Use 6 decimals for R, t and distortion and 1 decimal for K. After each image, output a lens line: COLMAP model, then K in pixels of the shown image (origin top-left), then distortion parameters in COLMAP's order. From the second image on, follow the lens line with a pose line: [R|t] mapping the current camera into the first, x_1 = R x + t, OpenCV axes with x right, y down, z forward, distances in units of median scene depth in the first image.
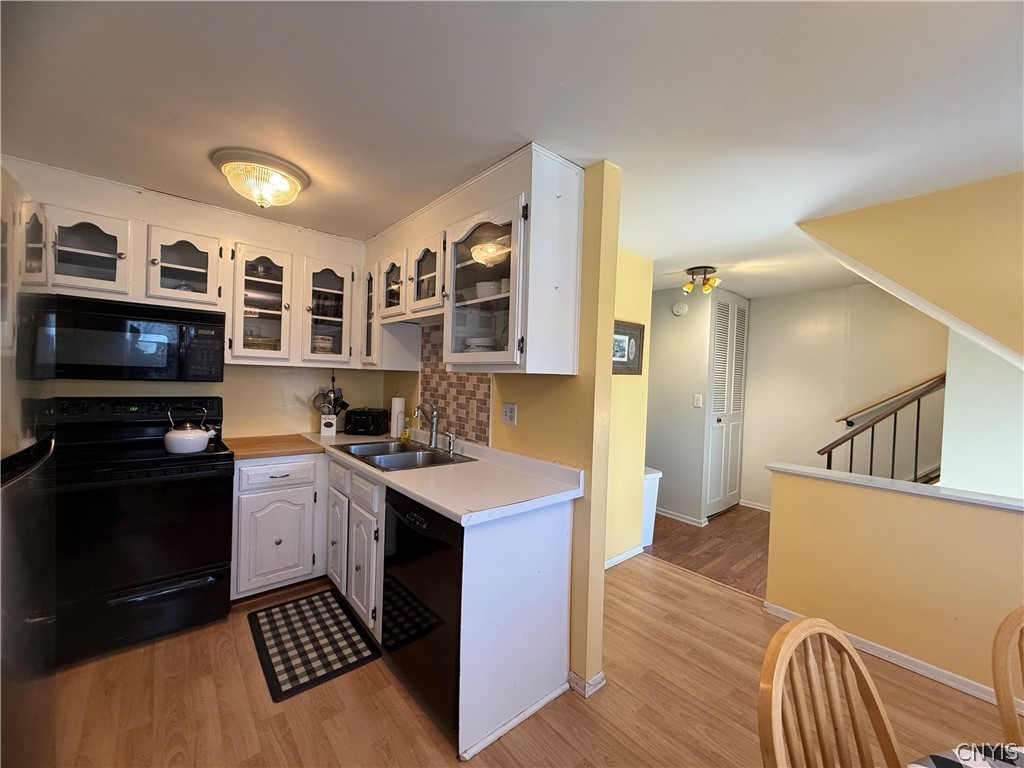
lens RADIAL K [[407.3, 0, 510.4], [0, 407.3, 380.6], [0, 0, 1]] dist [-0.000043, 0.000044]
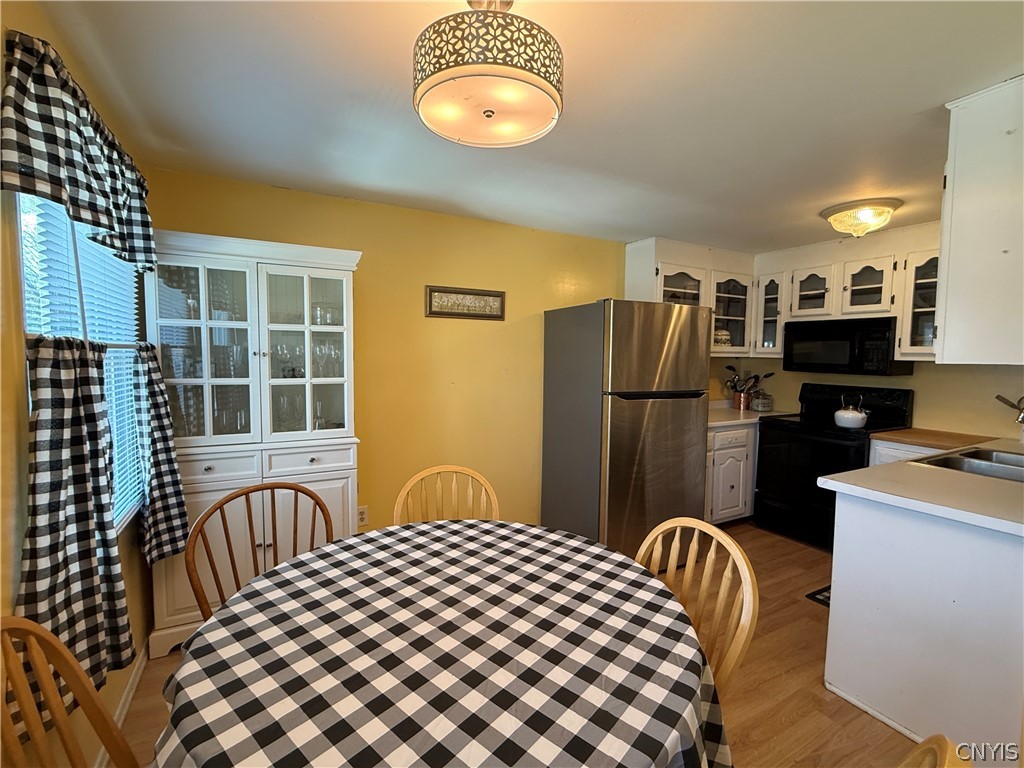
lens RADIAL K [[449.2, 0, 512.0], [0, 449.2, 384.0], [0, 0, 1]] dist [-0.000685, -0.000094]
pose [[-0.237201, 0.016408, -0.971322, 0.880110], [-0.045388, 0.998578, 0.027952, 0.042983], [0.970400, 0.050716, -0.236119, 0.269012]]
